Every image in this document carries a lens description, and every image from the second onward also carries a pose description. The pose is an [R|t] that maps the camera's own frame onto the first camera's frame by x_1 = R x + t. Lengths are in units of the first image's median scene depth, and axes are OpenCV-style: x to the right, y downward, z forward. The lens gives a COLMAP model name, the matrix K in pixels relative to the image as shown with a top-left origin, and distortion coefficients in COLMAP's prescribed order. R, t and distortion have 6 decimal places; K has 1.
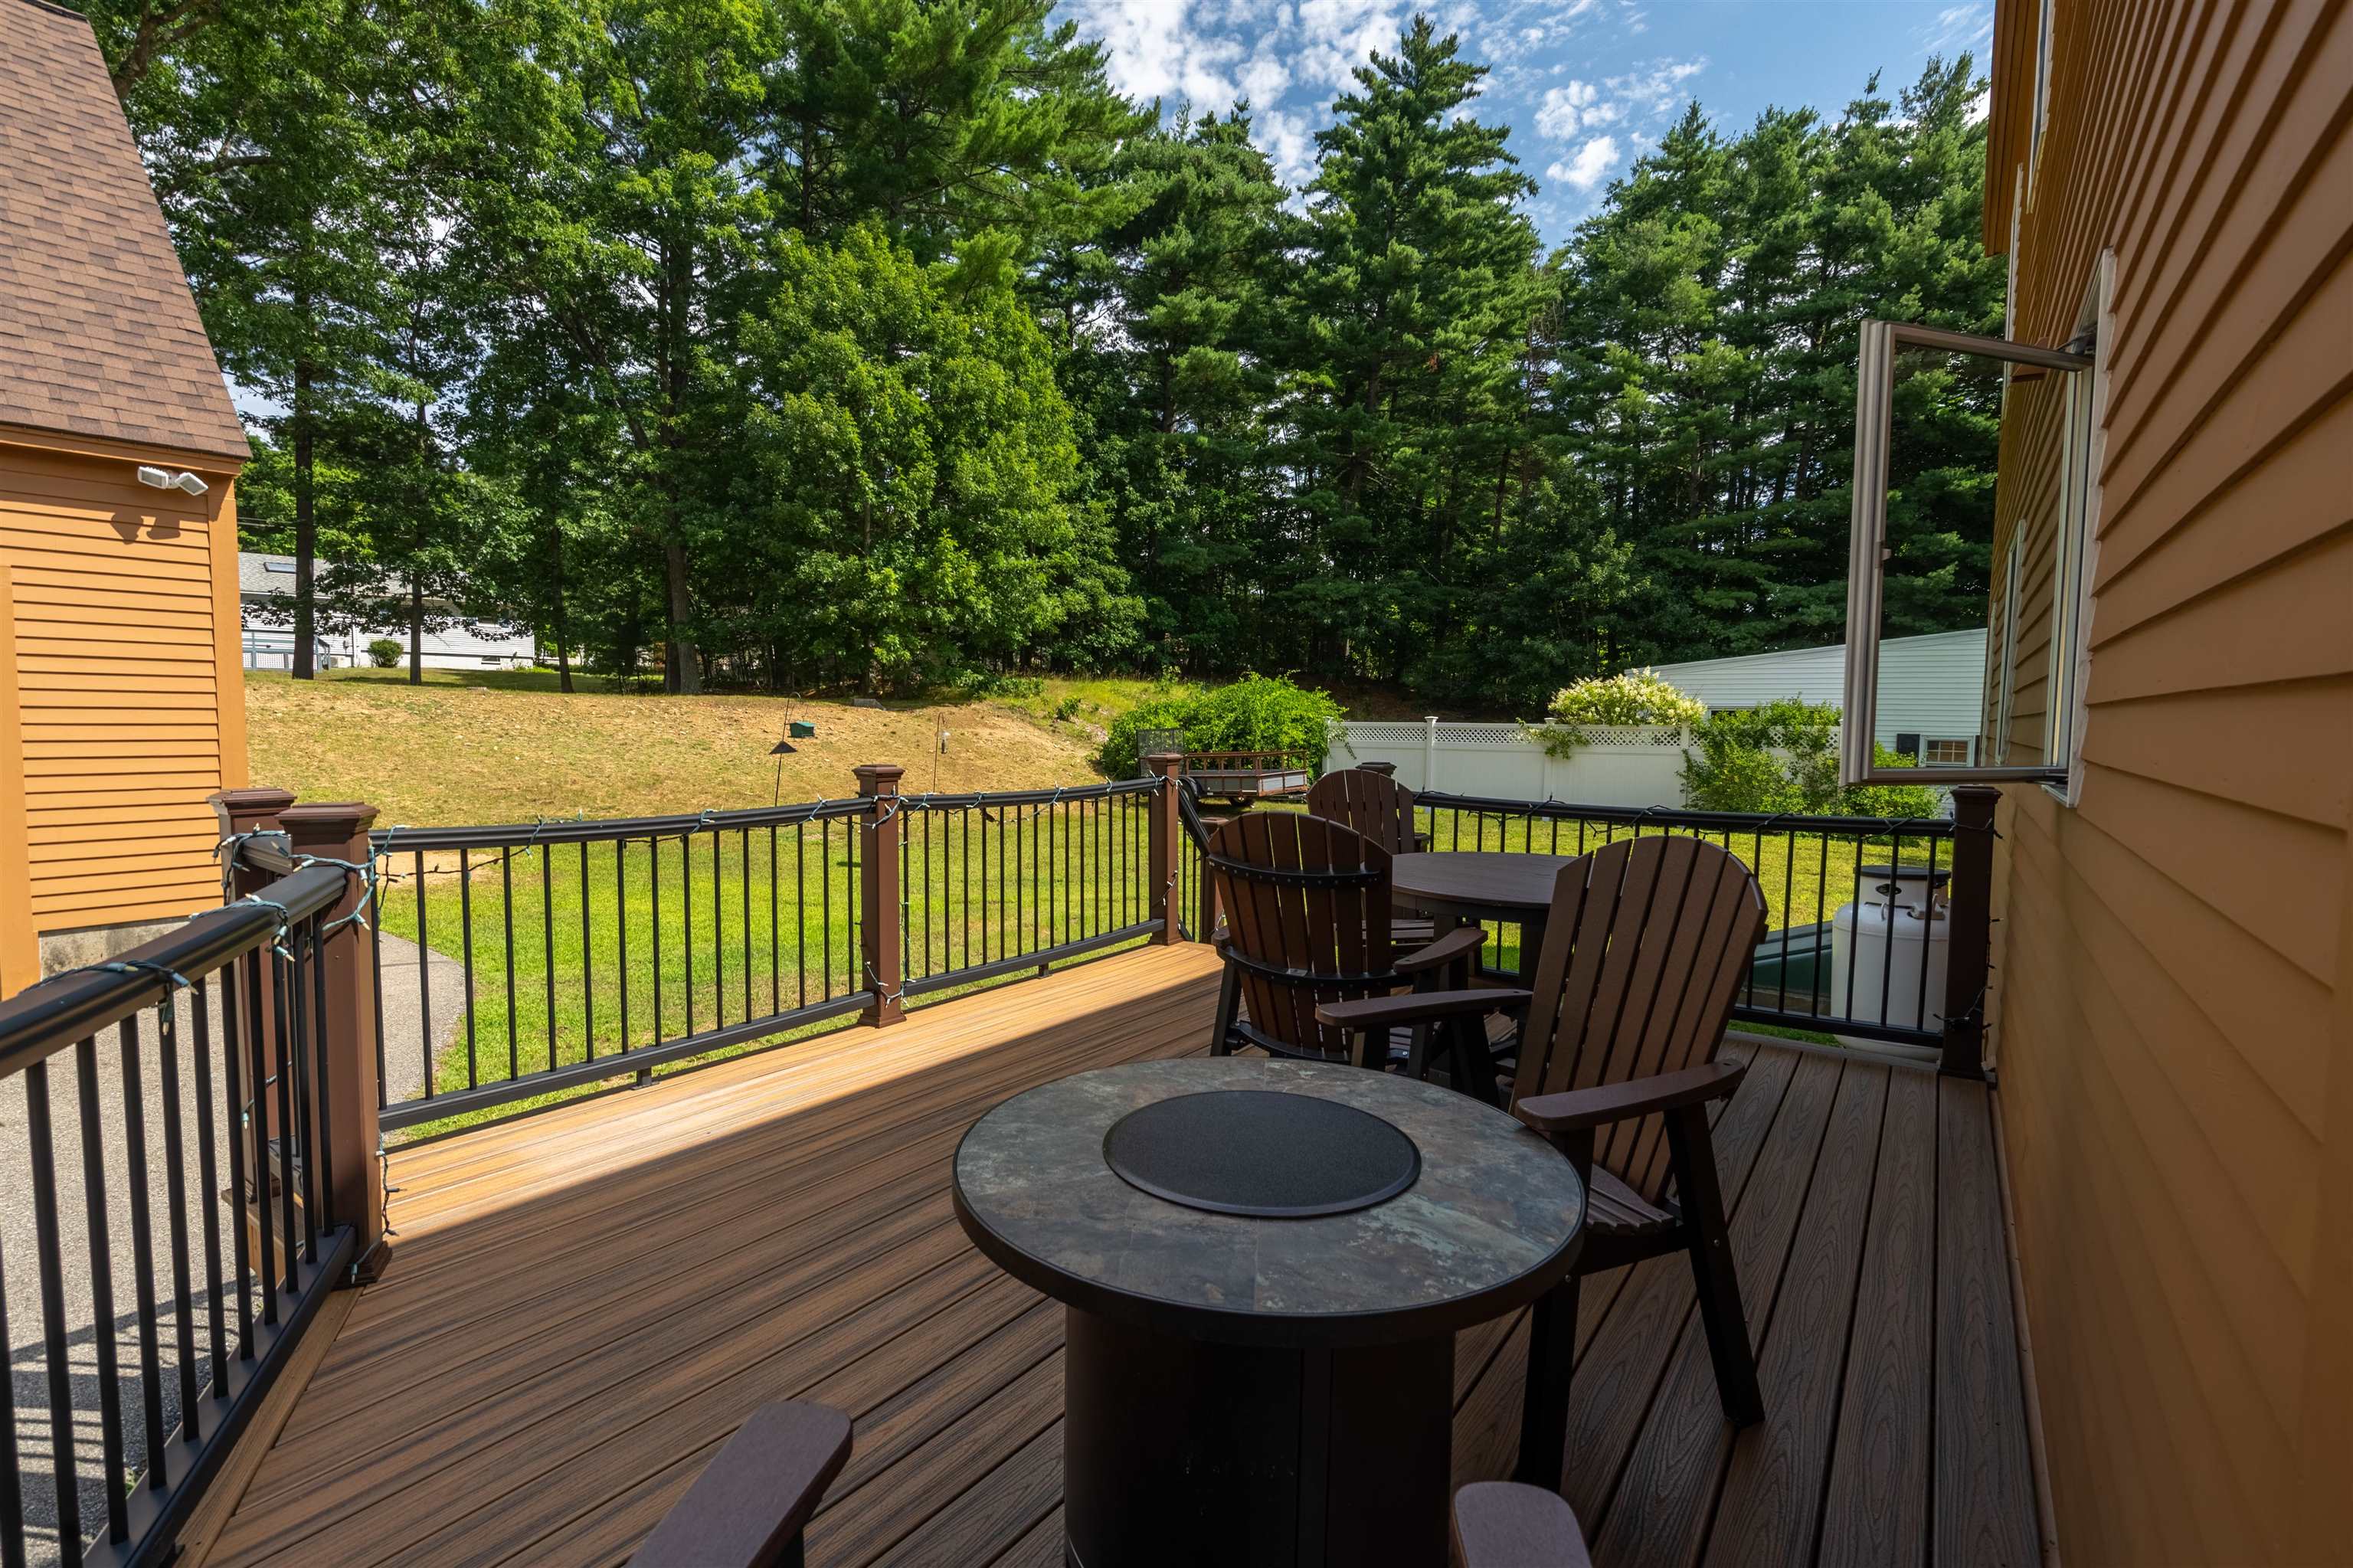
lens RADIAL K [[1078.3, 0, 1161.7], [0, 1078.3, 788.8], [0, 0, 1]] dist [-0.004867, -0.000188]
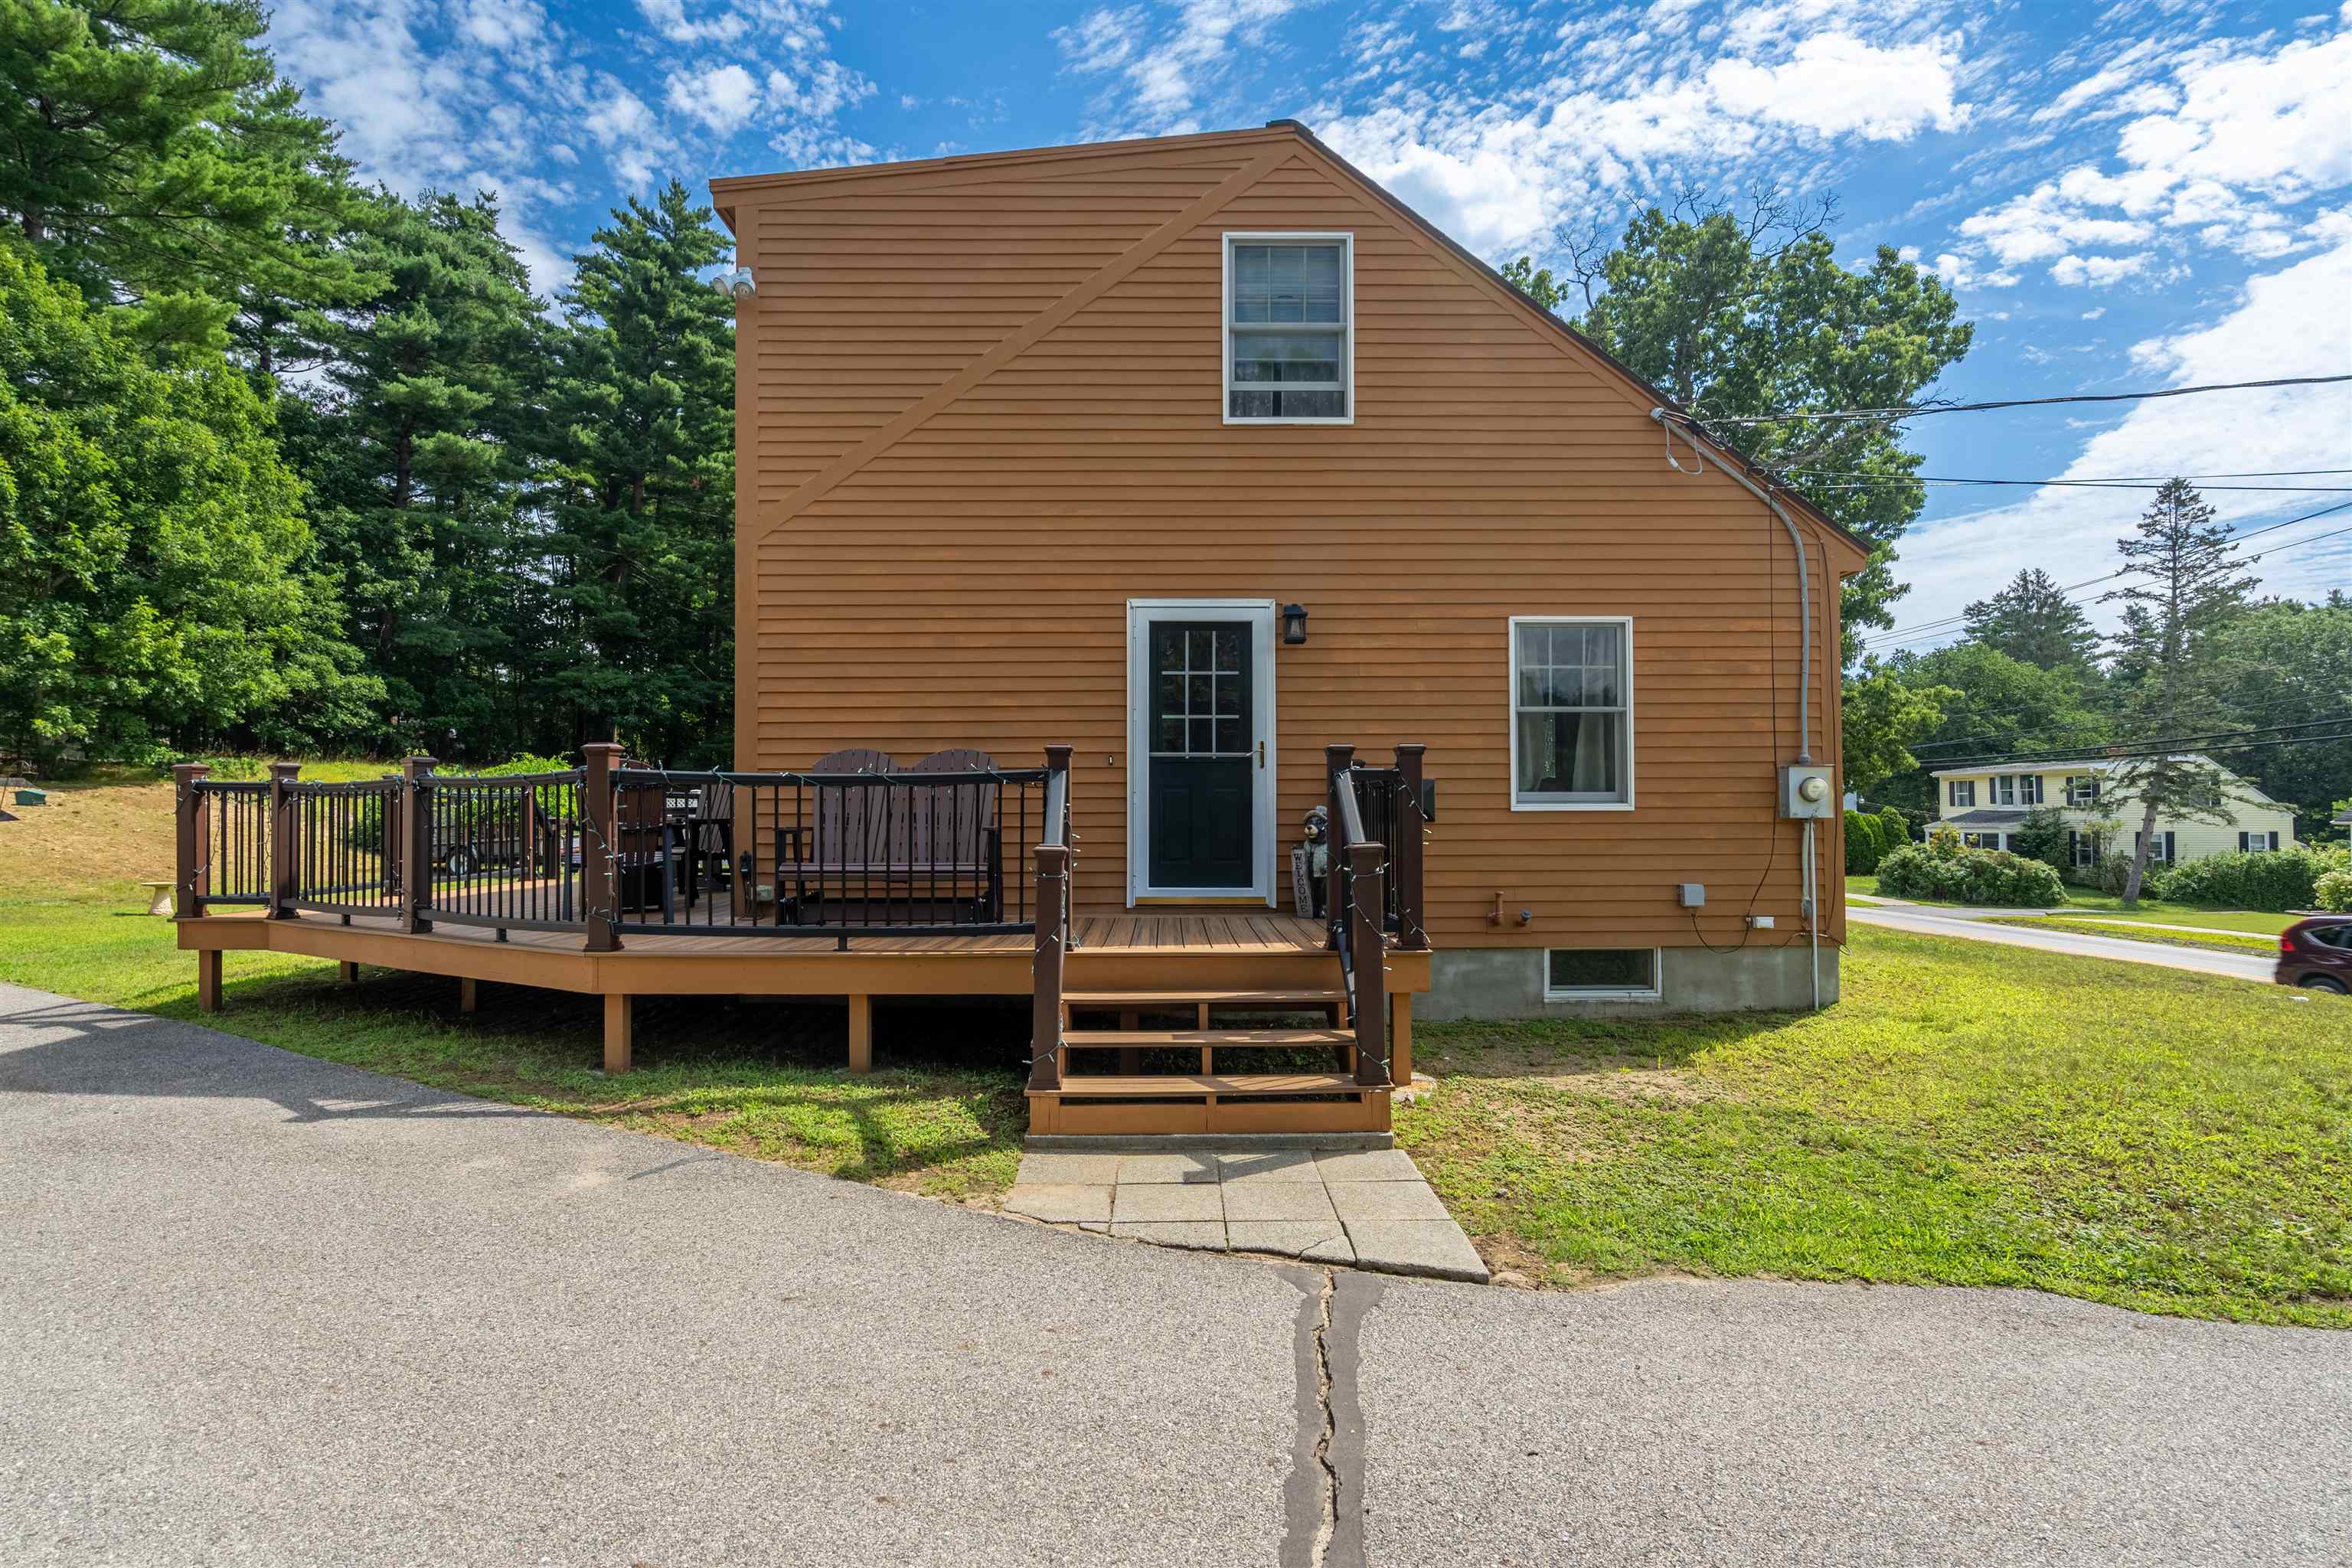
lens RADIAL K [[1107.1, 0, 1176.0], [0, 1107.1, 784.0], [0, 0, 1]] dist [0.001695, -0.000246]
pose [[0.800852, -0.001880, 0.598859, -0.040432], [0.057078, 0.995682, -0.073203, 0.028916], [-0.596136, 0.092806, 0.797502, -0.194395]]
